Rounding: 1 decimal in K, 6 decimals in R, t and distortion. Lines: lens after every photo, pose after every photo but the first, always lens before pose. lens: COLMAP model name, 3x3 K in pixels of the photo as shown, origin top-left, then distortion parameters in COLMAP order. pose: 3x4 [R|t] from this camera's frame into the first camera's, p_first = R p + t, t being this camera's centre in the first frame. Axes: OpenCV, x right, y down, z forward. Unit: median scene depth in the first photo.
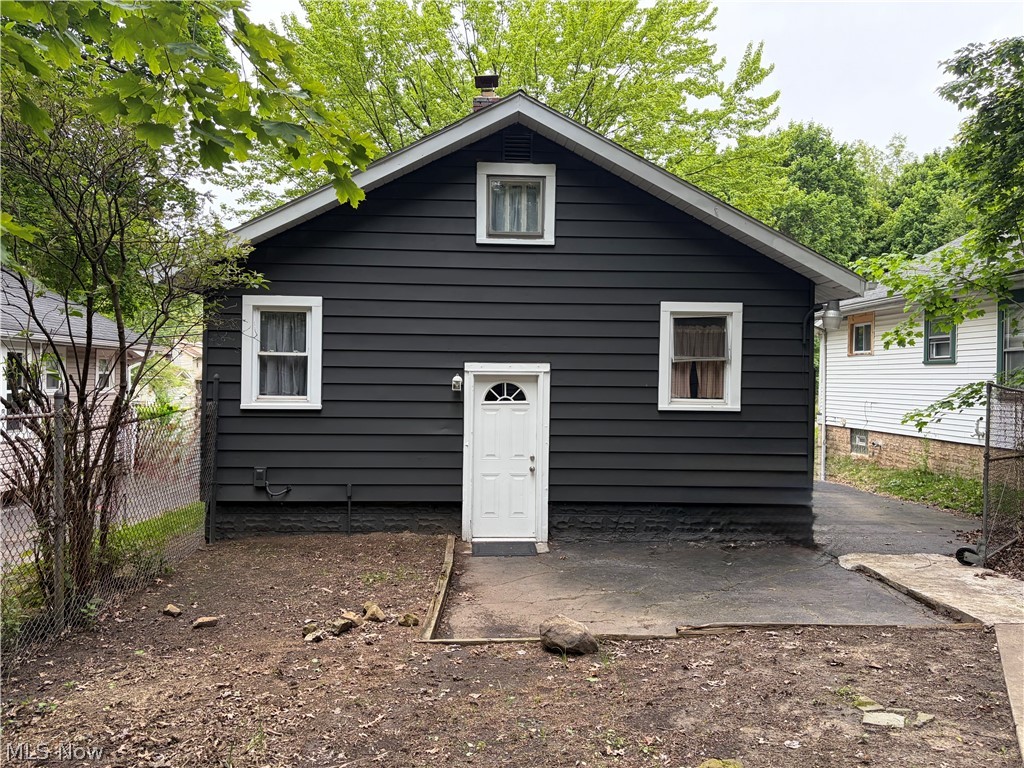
lens RADIAL K [[772.1, 0, 512.0], [0, 772.1, 384.0], [0, 0, 1]] dist [0.050882, -0.003098]
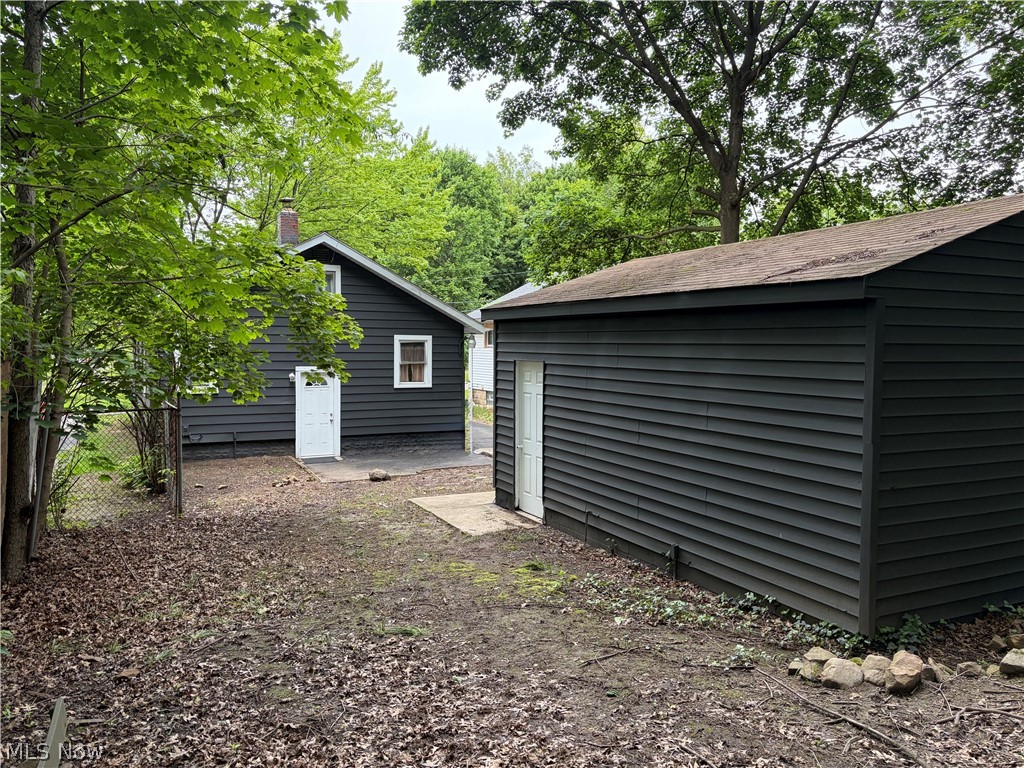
lens RADIAL K [[772.1, 0, 512.0], [0, 772.1, 384.0], [0, 0, 1]] dist [0.050882, -0.003098]
pose [[0.910350, -0.027723, 0.412910, -0.368025], [0.006763, 0.998617, 0.052138, -0.081056], [-0.413784, -0.044671, 0.909278, -0.981785]]
